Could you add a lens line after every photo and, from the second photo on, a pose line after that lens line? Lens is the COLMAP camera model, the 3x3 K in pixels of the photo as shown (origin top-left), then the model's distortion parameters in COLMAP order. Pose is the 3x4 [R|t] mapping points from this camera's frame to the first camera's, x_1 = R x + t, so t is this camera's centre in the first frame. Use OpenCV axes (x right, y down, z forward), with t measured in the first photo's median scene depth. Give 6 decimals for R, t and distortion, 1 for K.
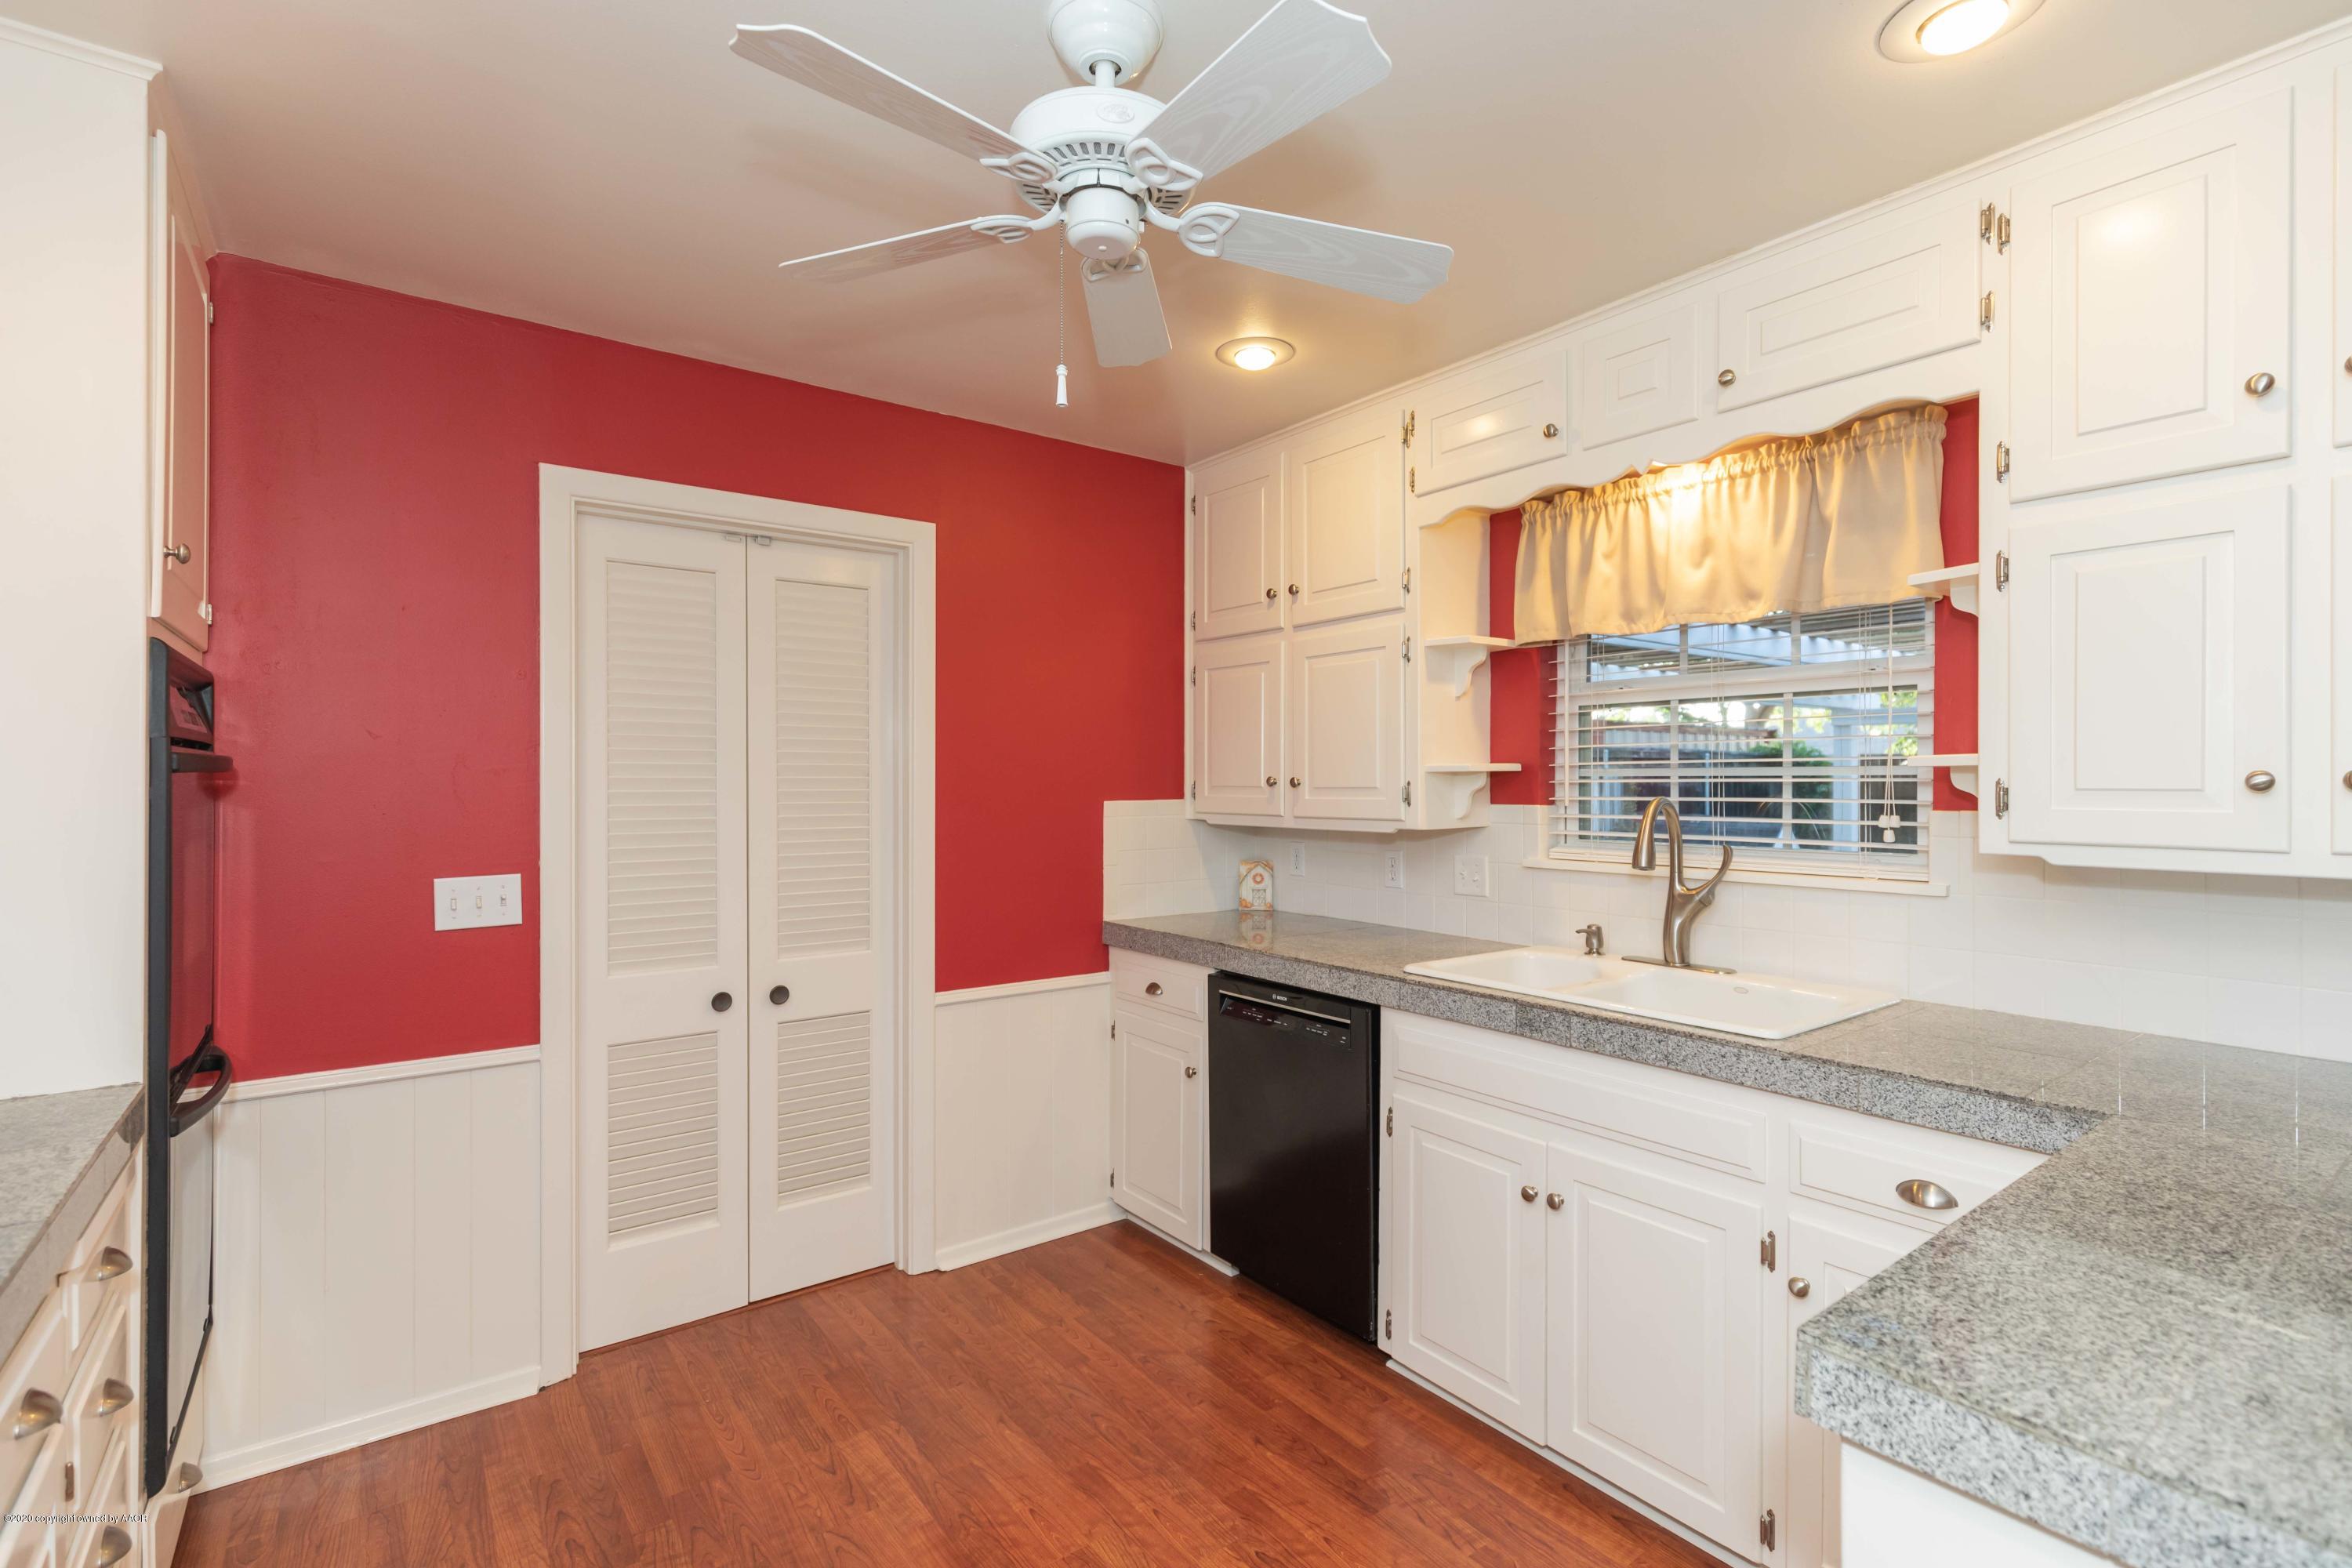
lens RADIAL K [[1082.6, 0, 1202.0], [0, 1082.6, 776.2], [0, 0, 1]] dist [0.002685, 0.000585]
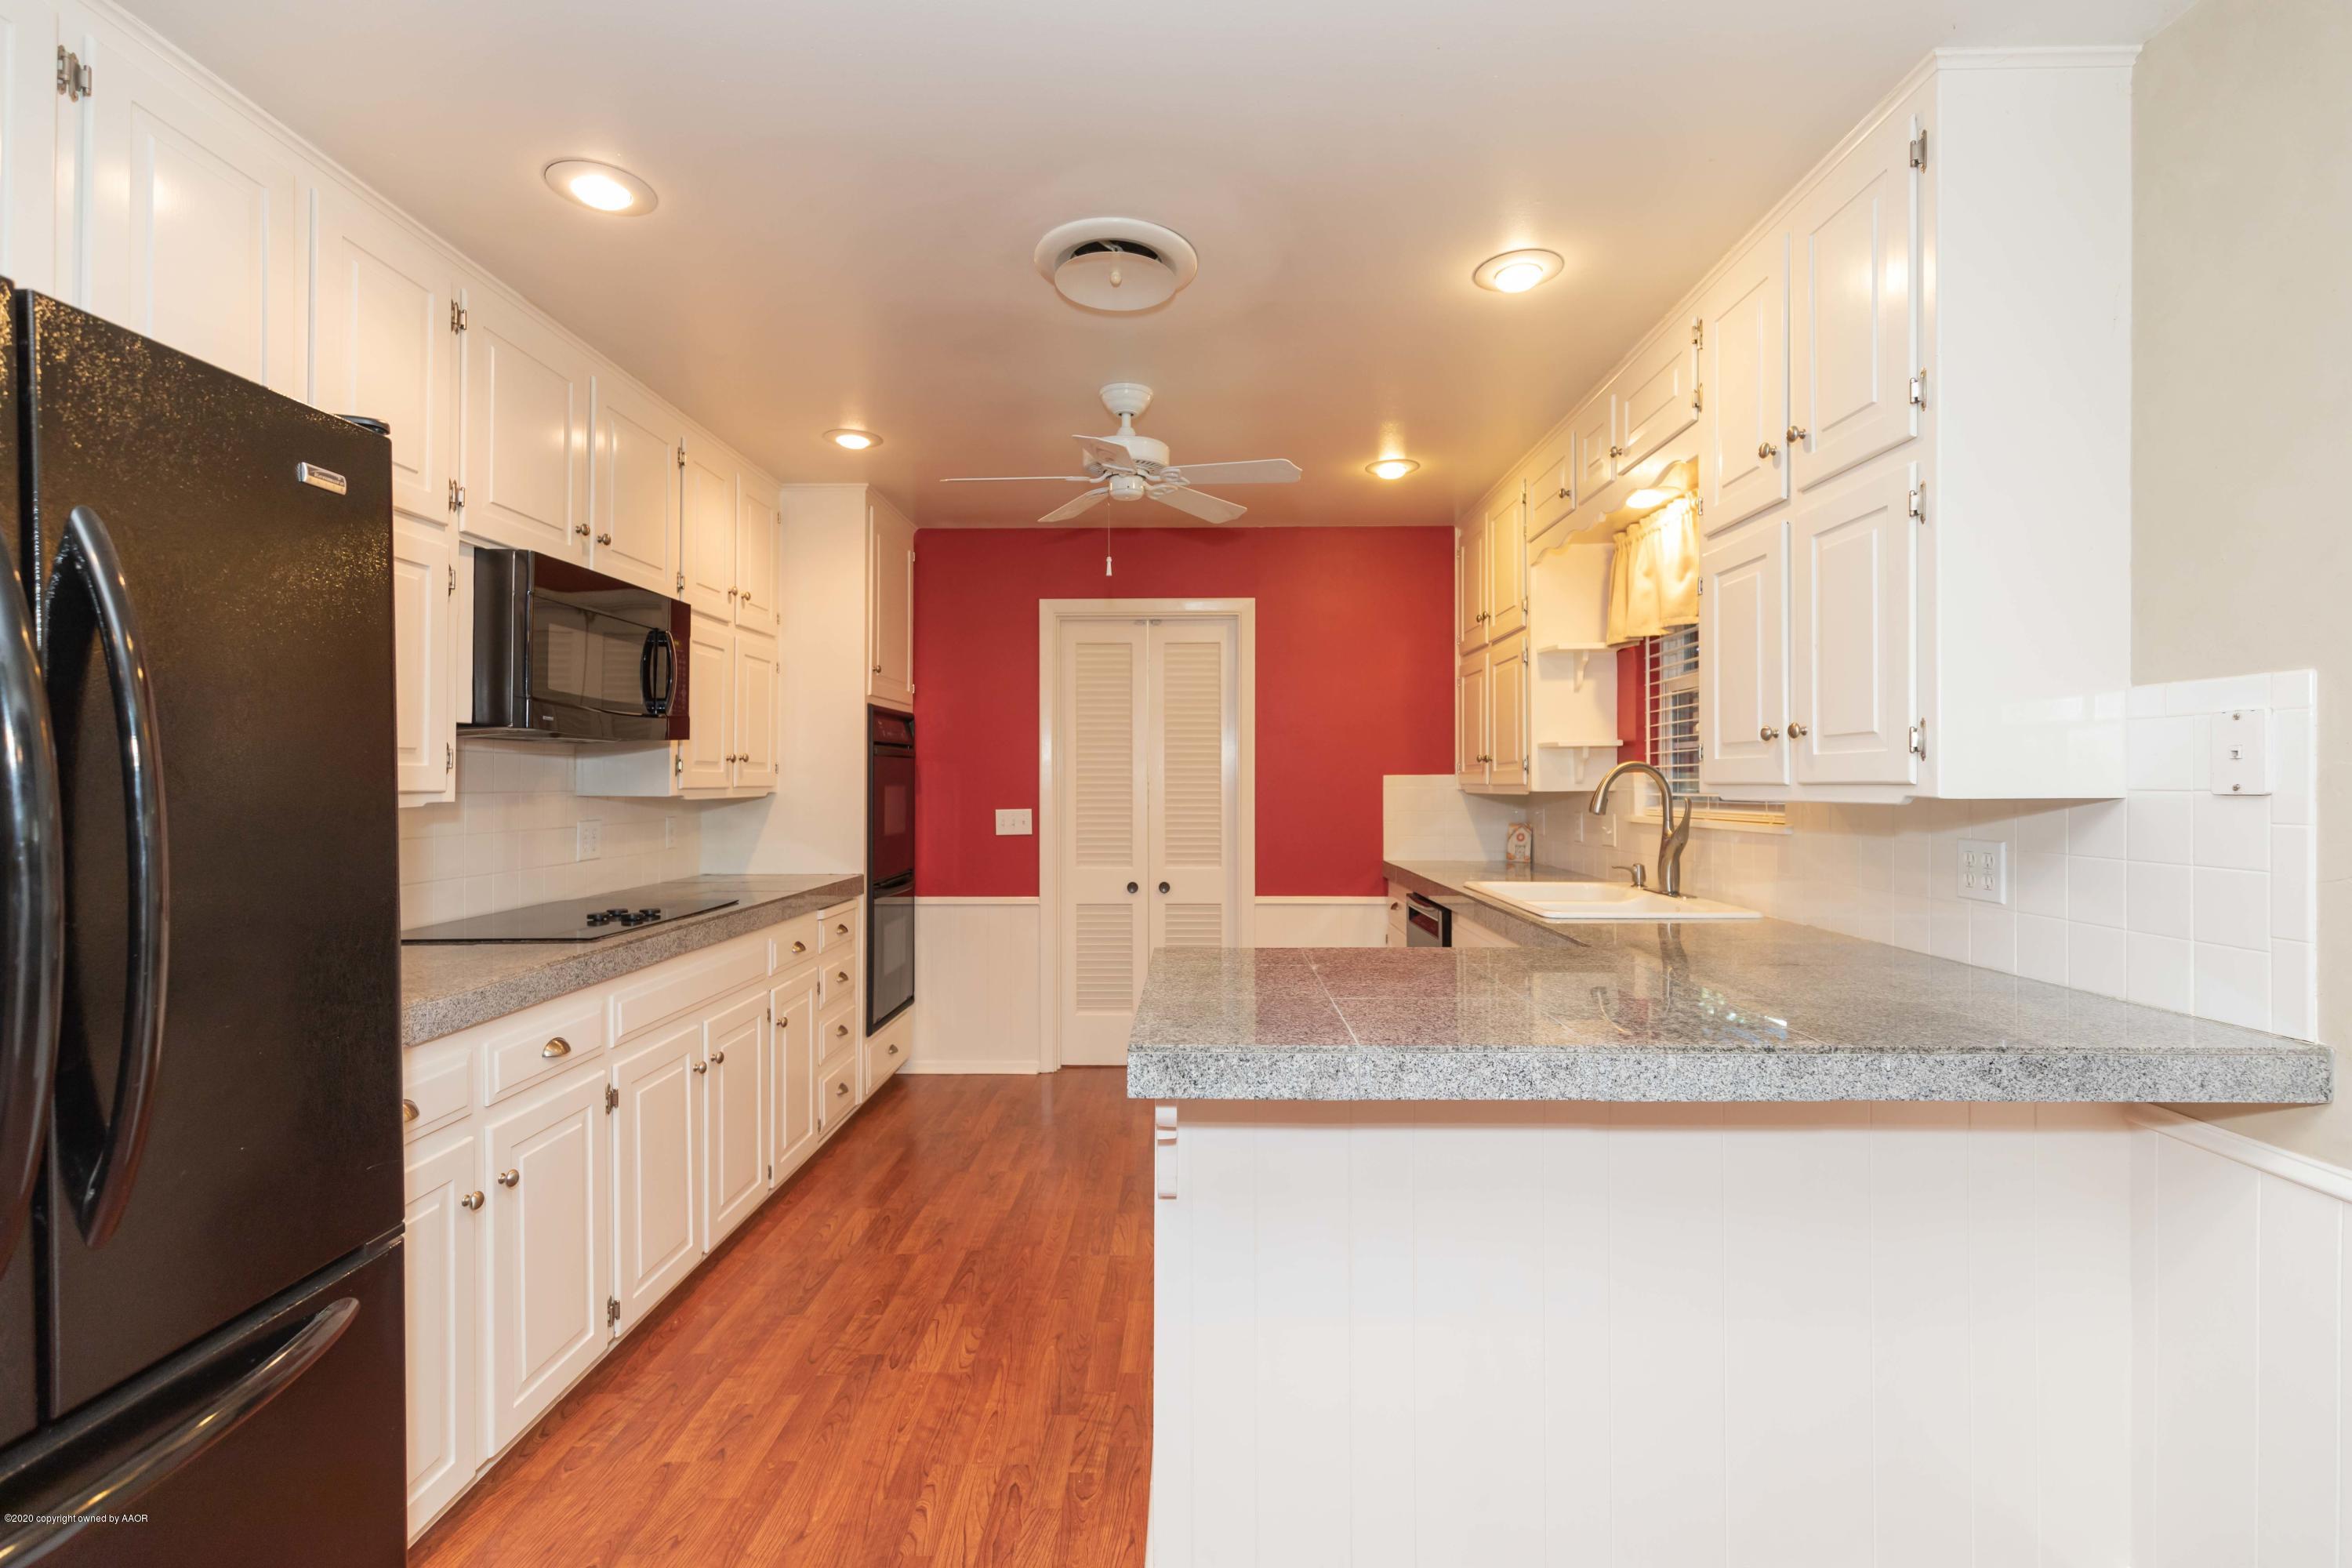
lens RADIAL K [[1062.1, 0, 1187.7], [0, 1062.1, 778.3], [0, 0, 1]] dist [0.000765, -0.000420]
pose [[0.783983, -0.004337, -0.620767, 0.753416], [0.003471, 0.999991, -0.002603, 0.038333], [0.620772, -0.000114, 0.783991, -0.320822]]
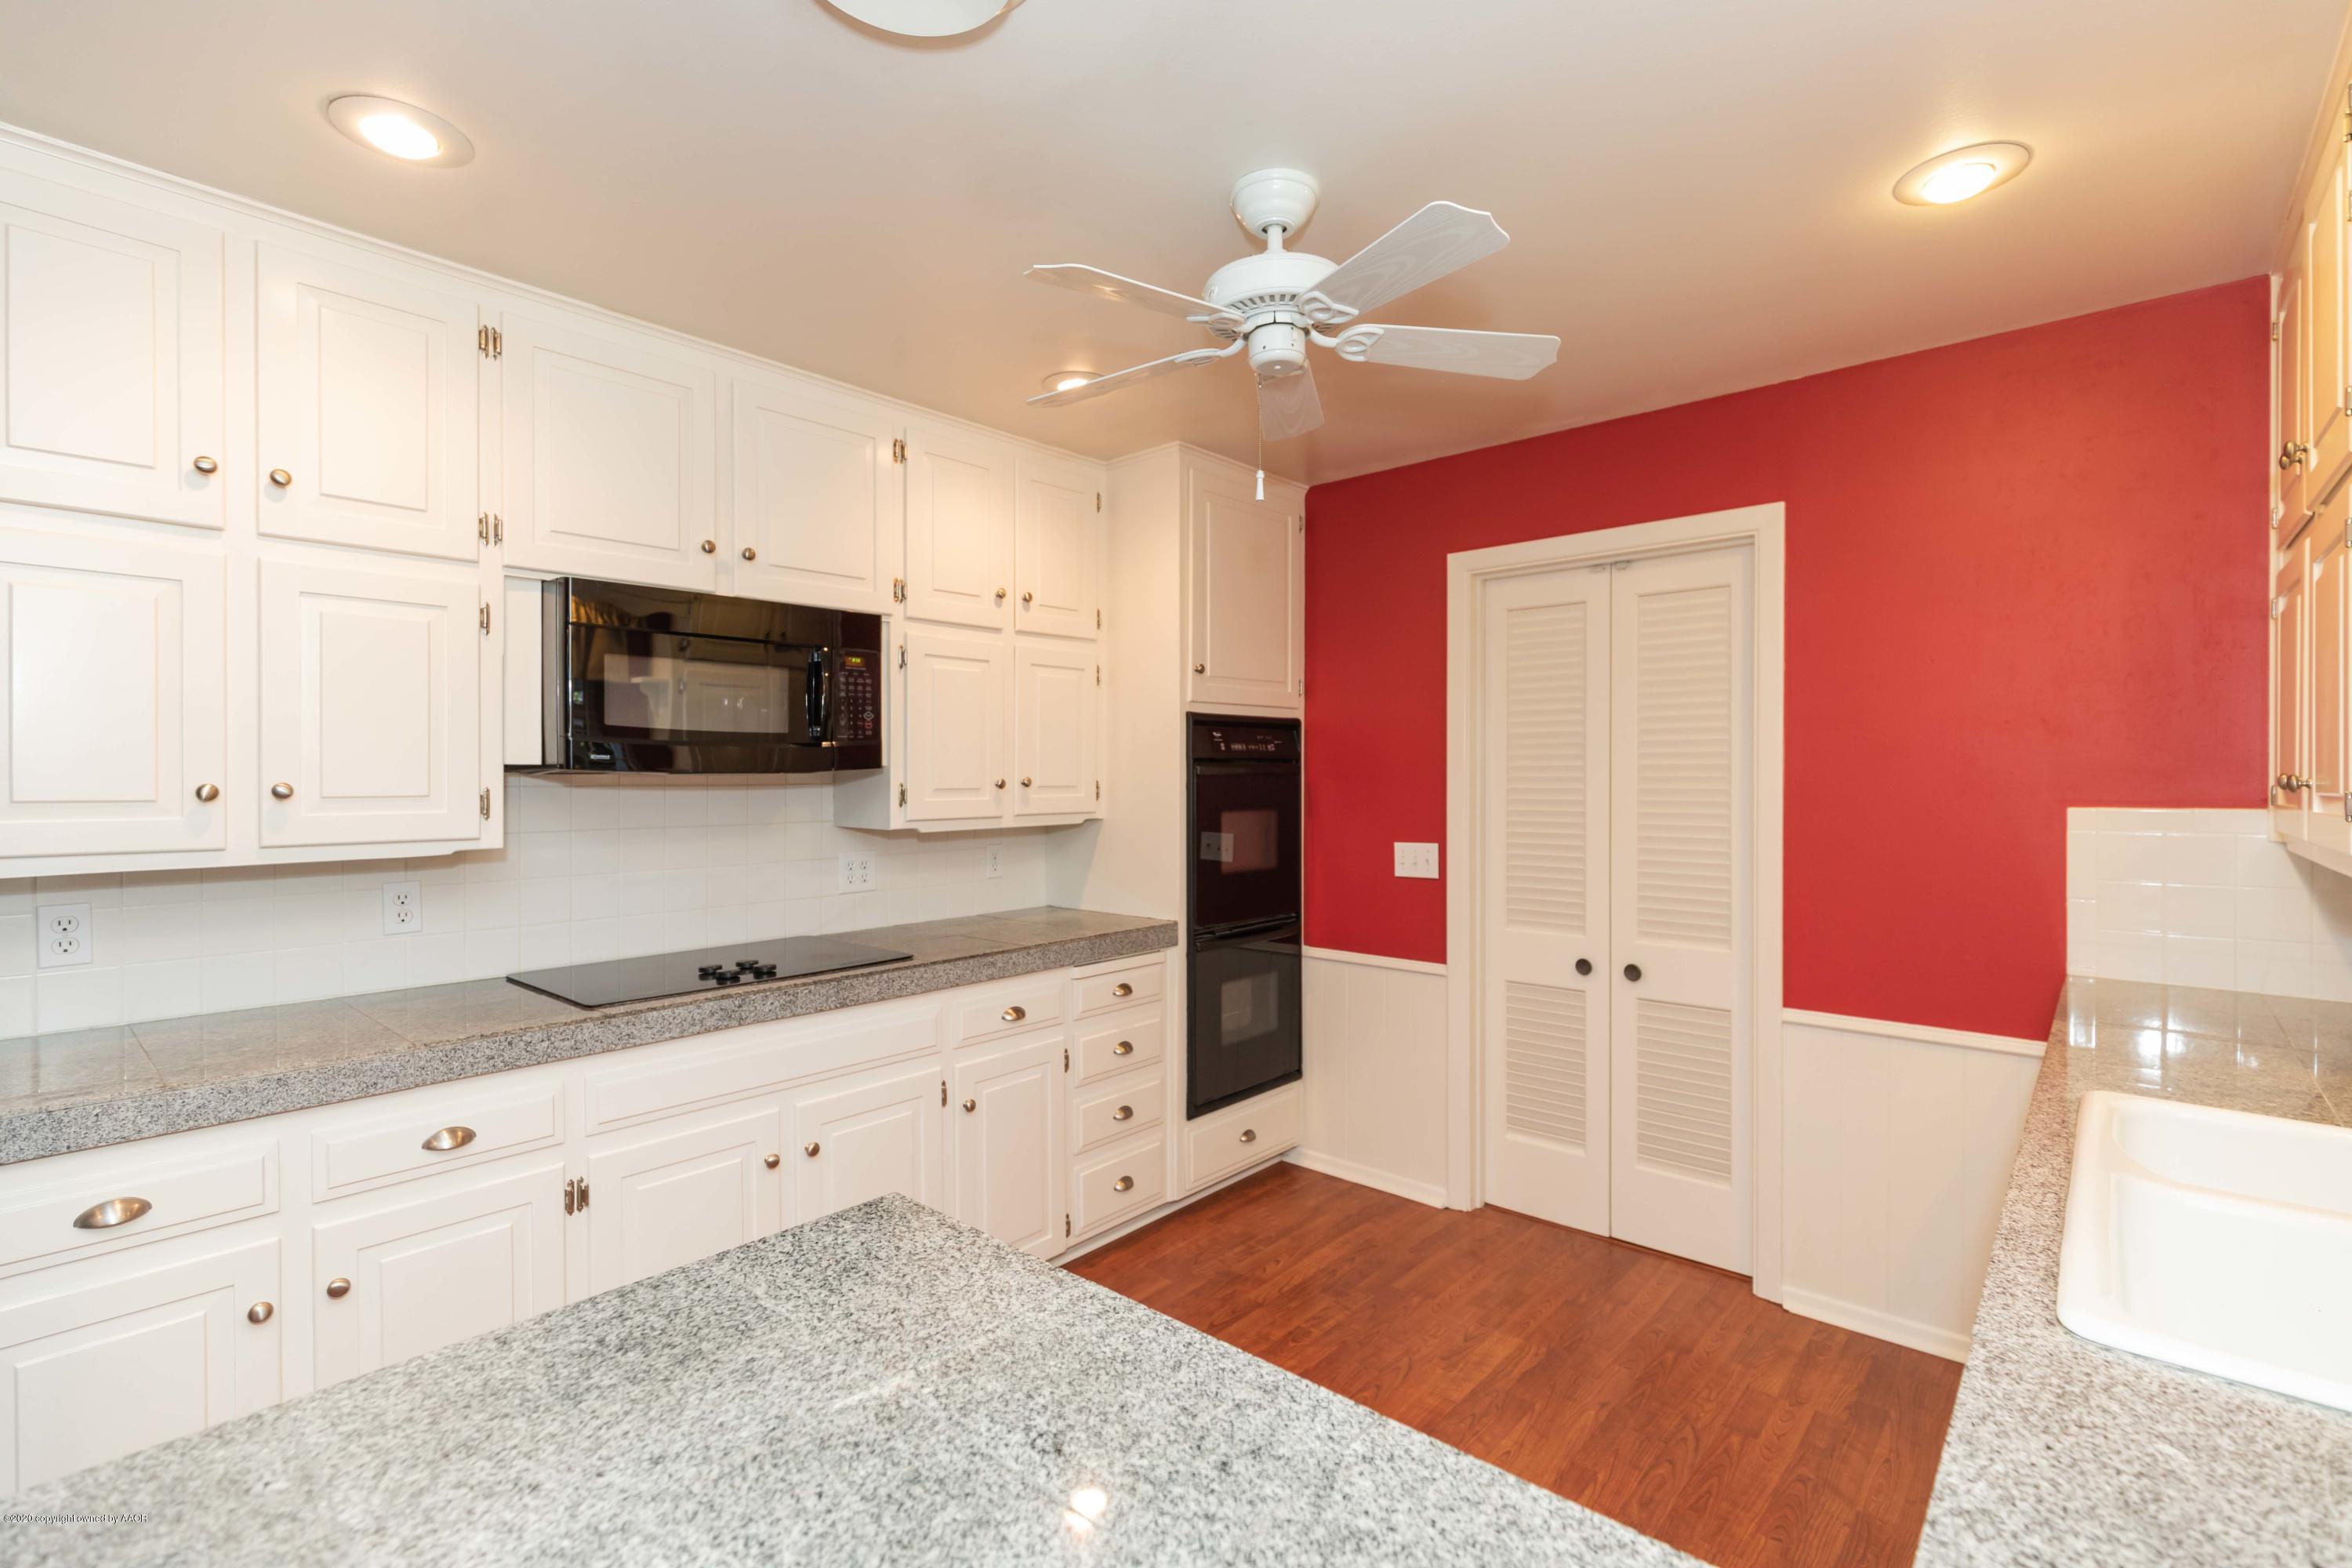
lens RADIAL K [[1059.7, 0, 1170.1], [0, 1059.7, 777.4], [0, 0, 1]] dist [0.002230, -0.000283]
pose [[0.178138, 0.000776, -0.984005, 0.657479], [0.005191, 0.999985, 0.001729, -0.002199], [0.983992, -0.005416, 0.178131, 0.380749]]
